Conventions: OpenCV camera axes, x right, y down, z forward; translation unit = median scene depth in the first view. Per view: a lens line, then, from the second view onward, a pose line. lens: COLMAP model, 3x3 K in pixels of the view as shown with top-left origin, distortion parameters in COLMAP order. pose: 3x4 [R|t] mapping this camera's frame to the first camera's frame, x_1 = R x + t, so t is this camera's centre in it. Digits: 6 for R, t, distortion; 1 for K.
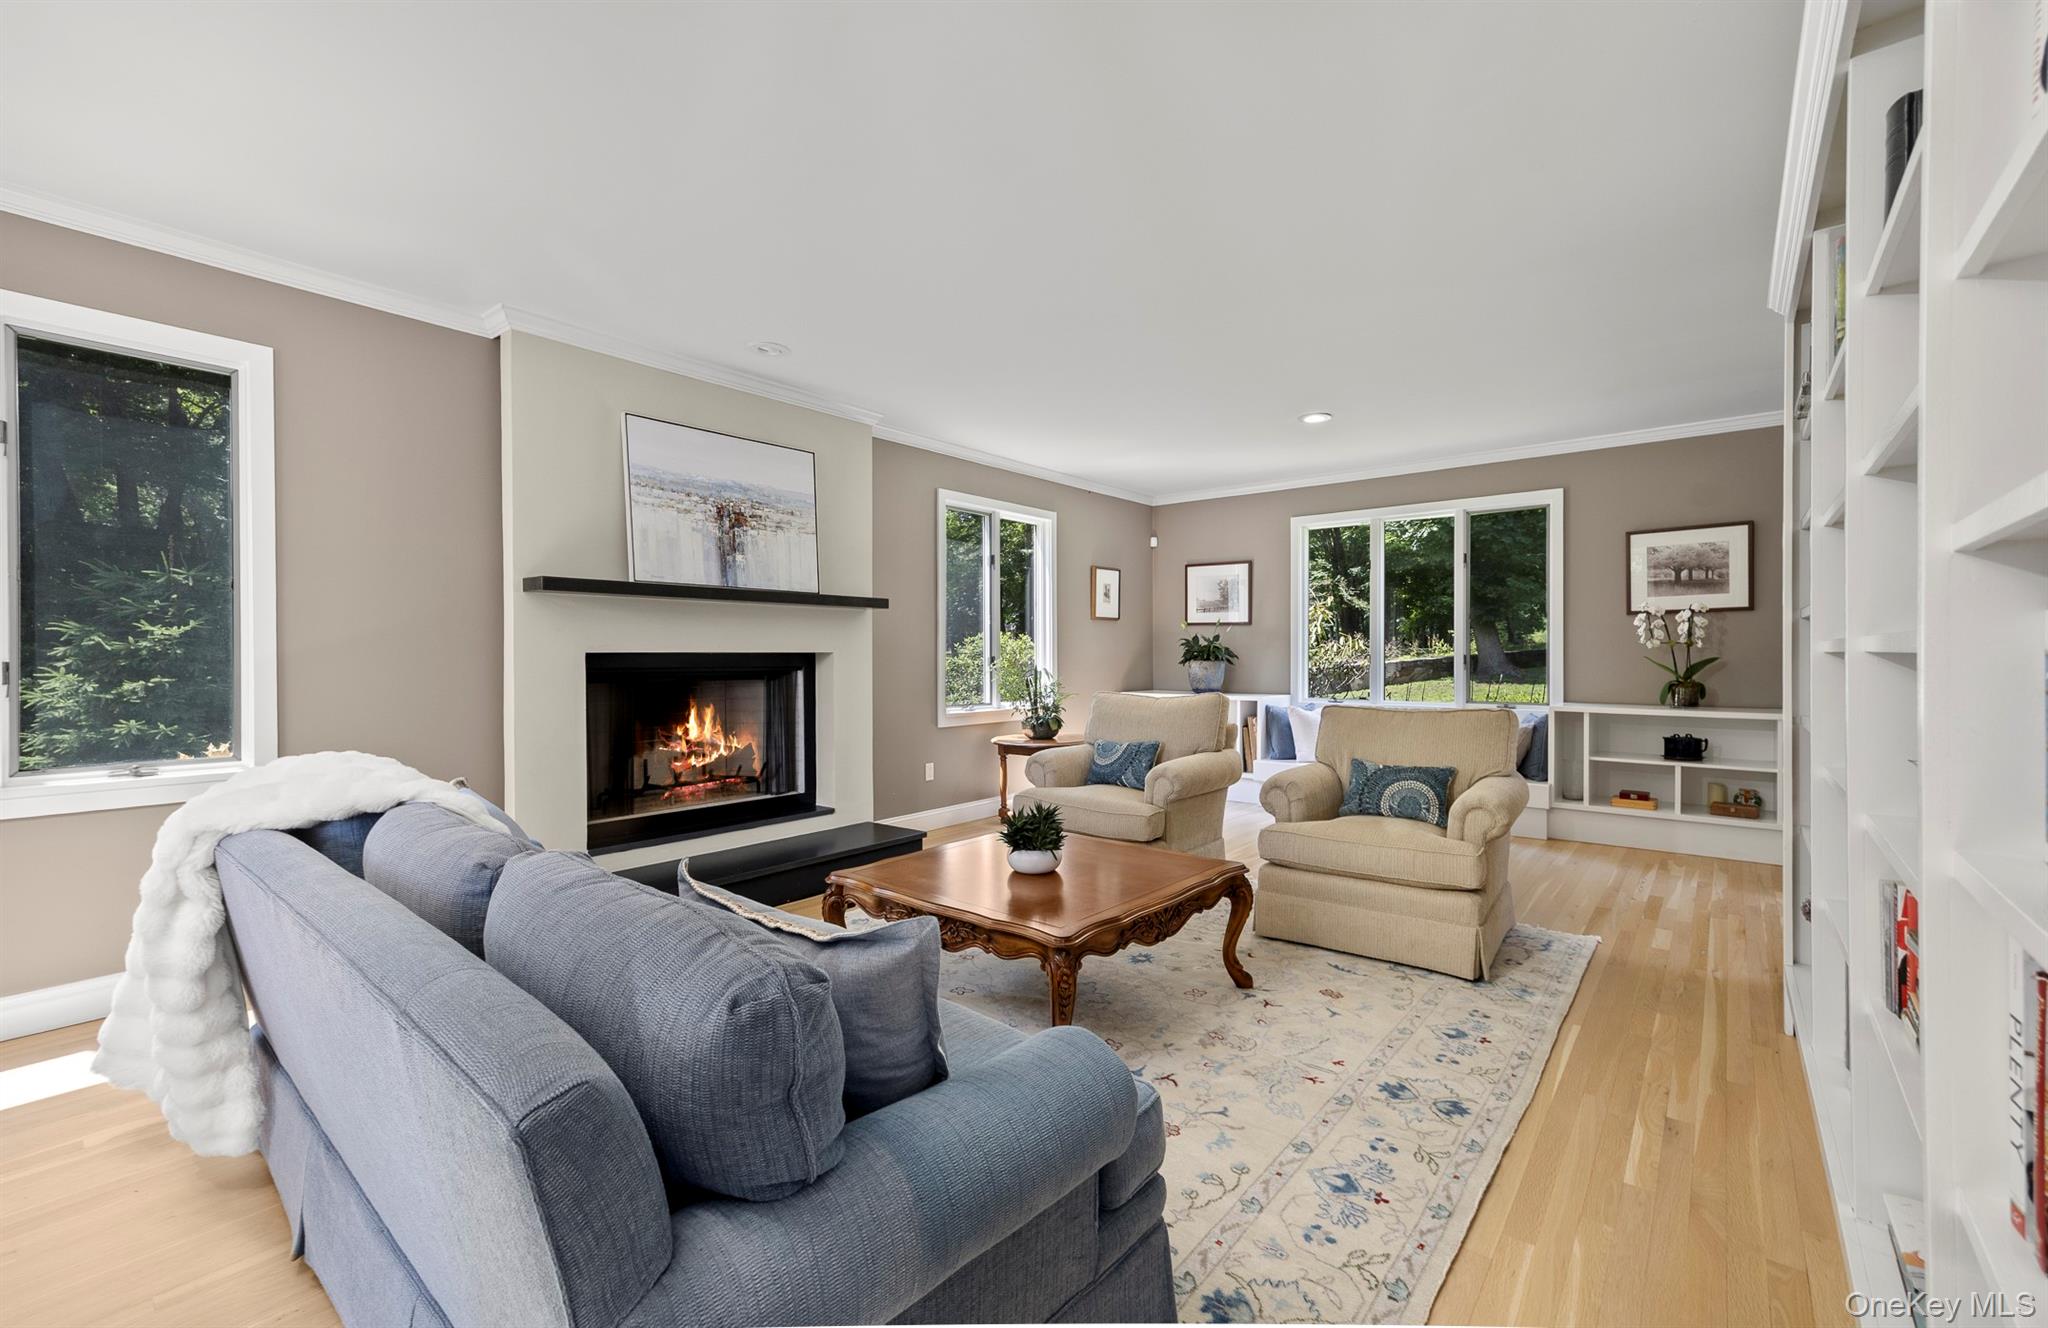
lens RADIAL K [[896.7, 0, 1026.5], [0, 896.7, 657.5], [0, 0, 1]] dist [0.000790, 0.000073]
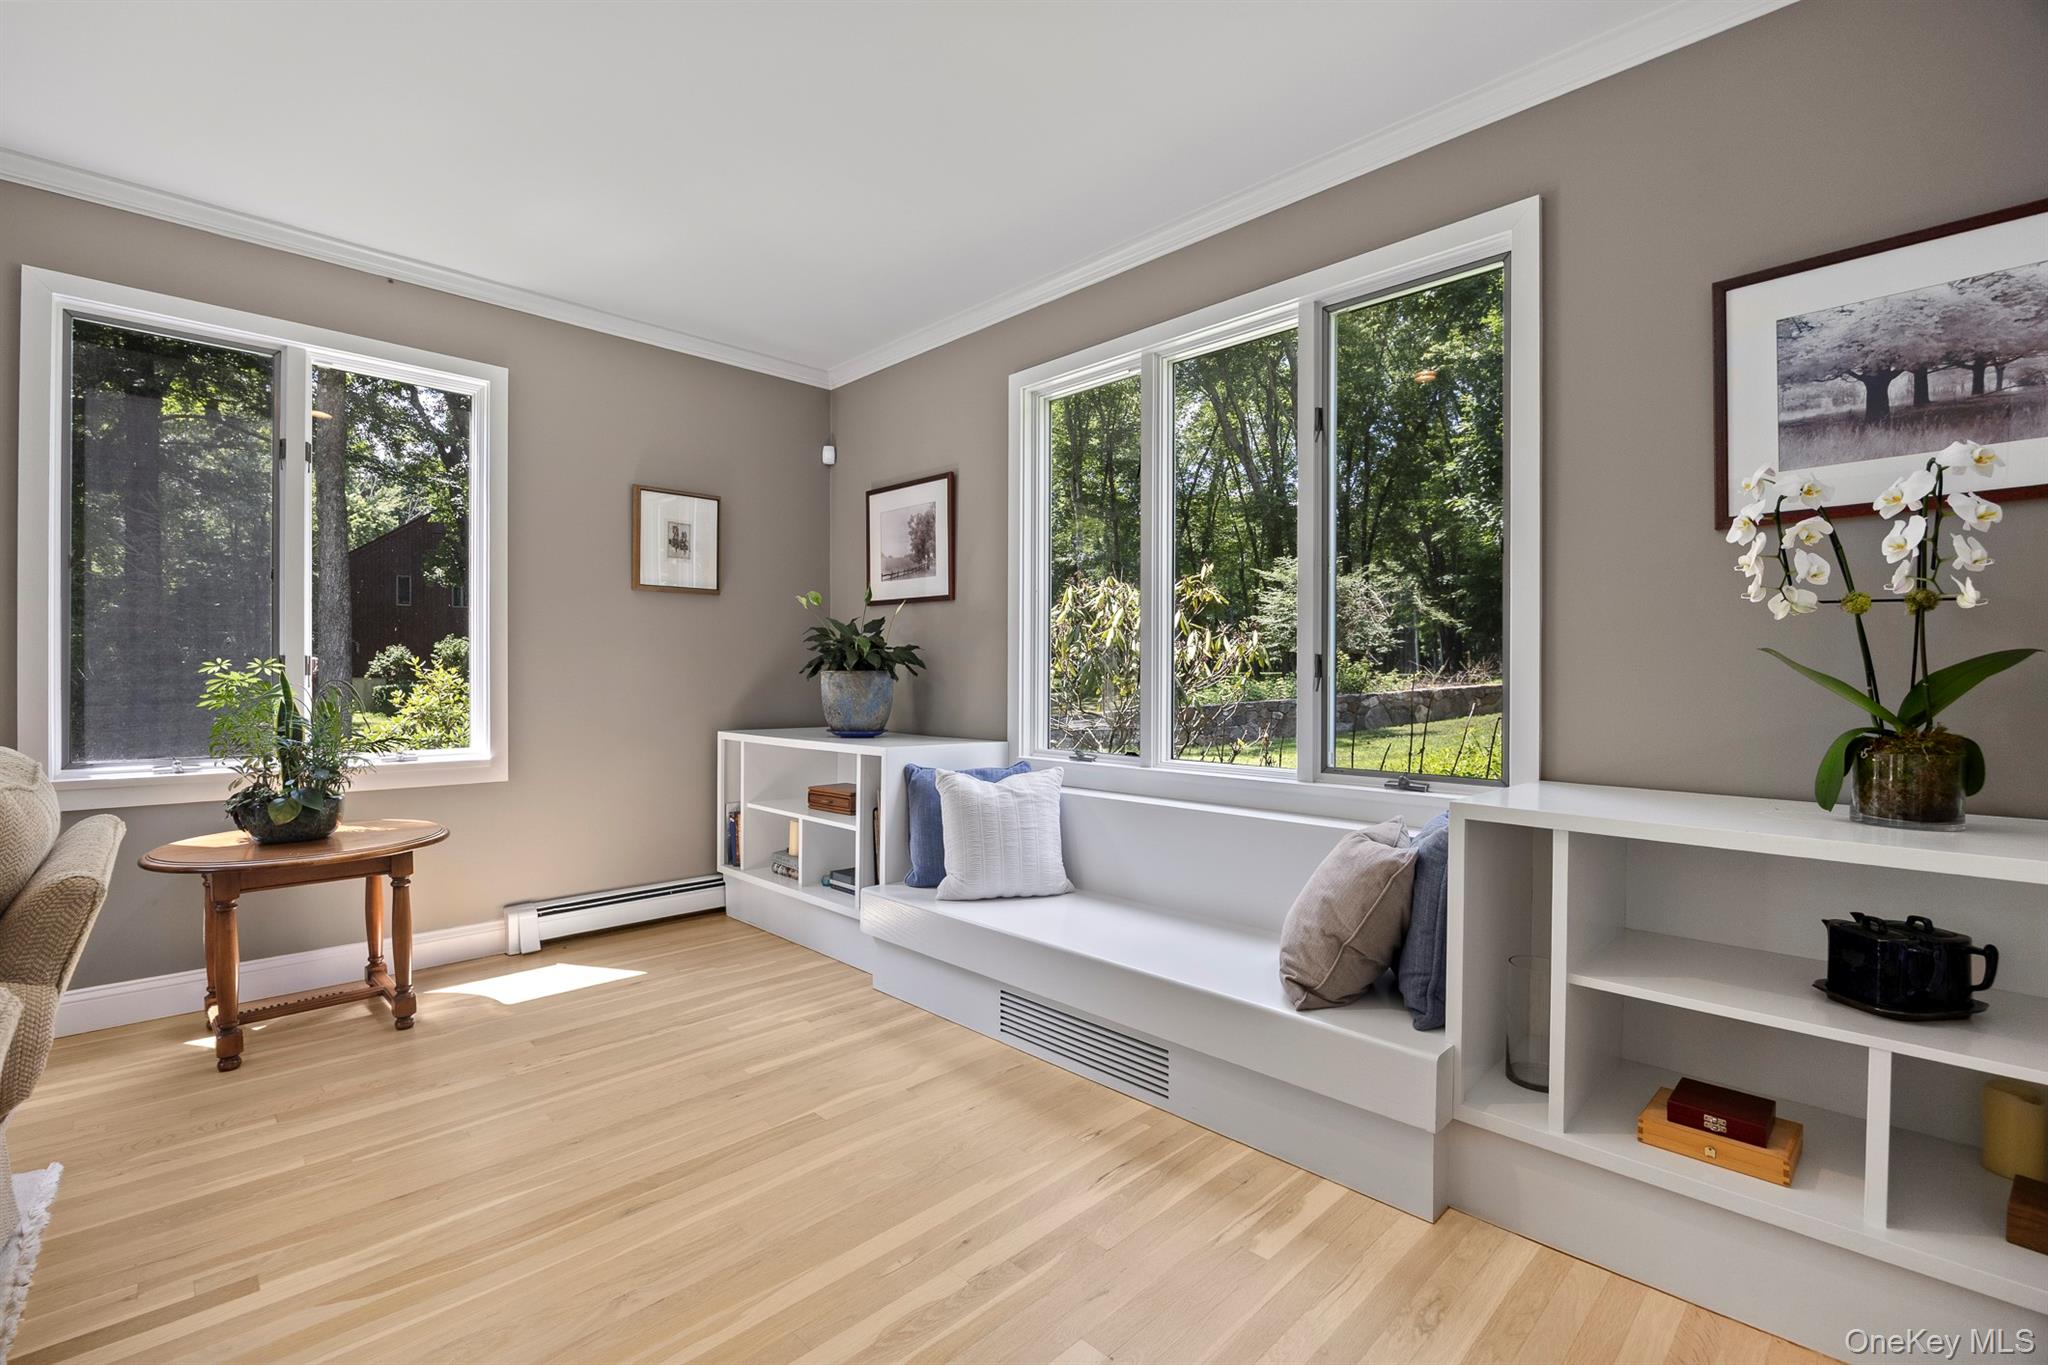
lens RADIAL K [[920.3, 0, 1033.6], [0, 920.3, 682.4], [0, 0, 1]] dist [-0.016495, 0.000473]
pose [[0.994613, 0.005073, -0.103536, 0.487673], [-0.004848, 0.999985, 0.002430, 0.011691], [0.103547, -0.001915, 0.994623, 0.685021]]
